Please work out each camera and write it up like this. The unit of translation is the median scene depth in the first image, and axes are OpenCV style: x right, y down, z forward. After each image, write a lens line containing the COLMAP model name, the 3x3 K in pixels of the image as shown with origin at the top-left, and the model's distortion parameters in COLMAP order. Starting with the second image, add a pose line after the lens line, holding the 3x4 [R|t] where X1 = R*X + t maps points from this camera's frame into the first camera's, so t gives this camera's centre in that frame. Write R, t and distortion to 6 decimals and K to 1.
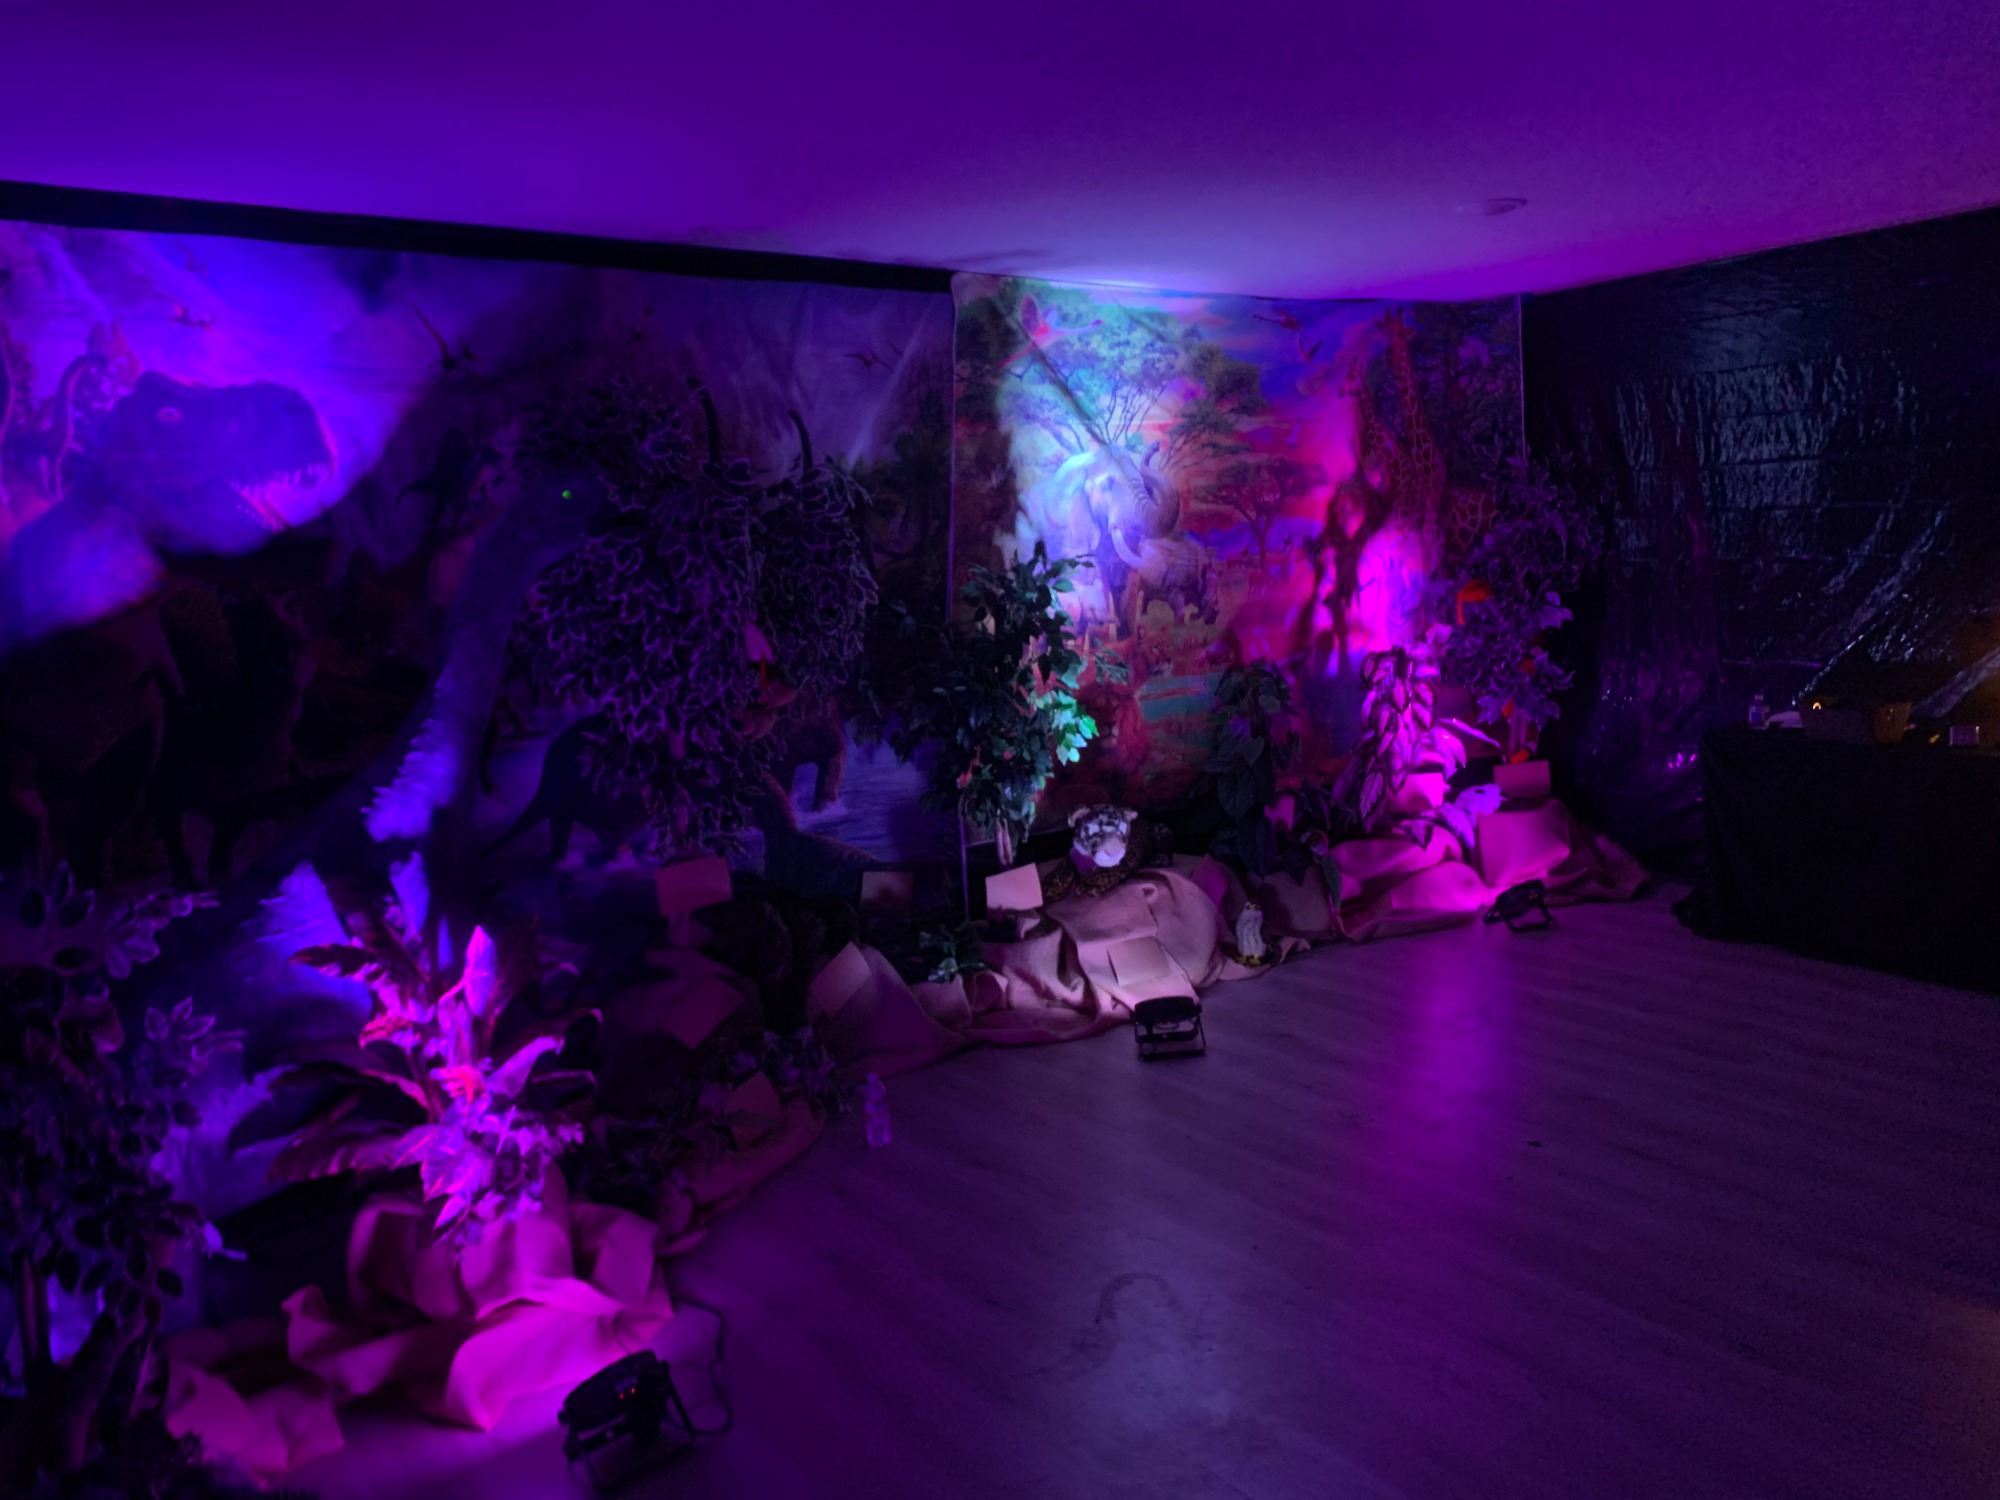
lens RADIAL K [[1493.1, 0, 1000.0], [0, 1493.1, 750.0], [0, 0, 1]] dist [0.135328, -0.213354]
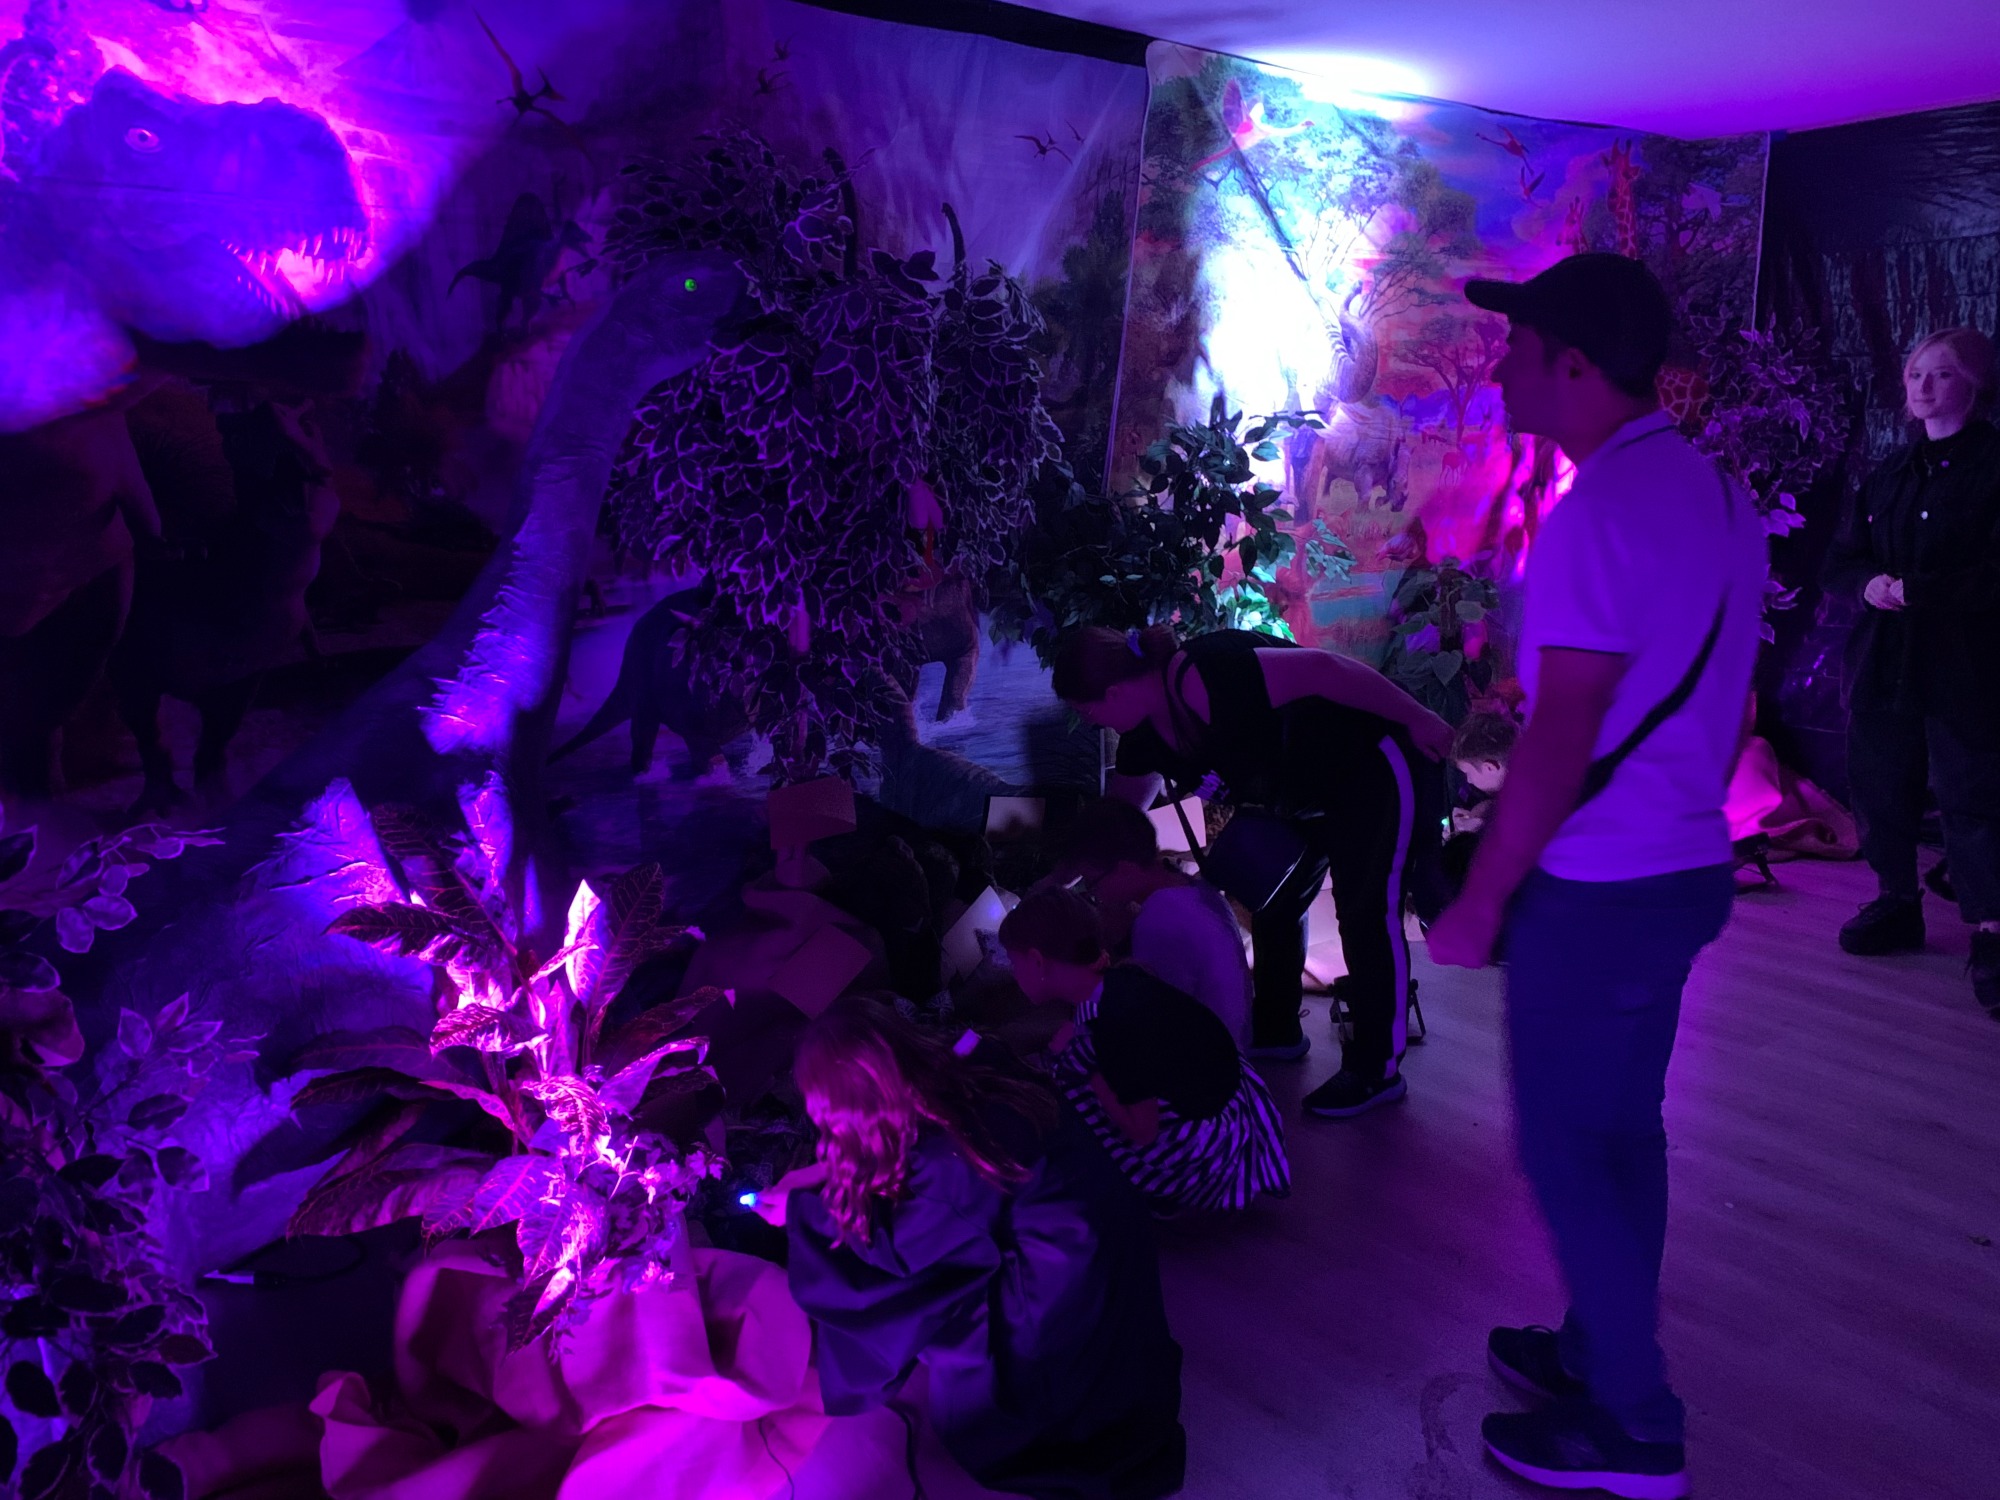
lens RADIAL K [[1483.5, 0, 1000.0], [0, 1483.5, 750.0], [0, 0, 1]] dist [0.064183, -0.072539]
pose [[0.998417, 0.043226, 0.035985, -0.138239], [-0.045820, 0.996154, 0.074690, -0.005429], [-0.032618, -0.076221, 0.996557, 0.231626]]
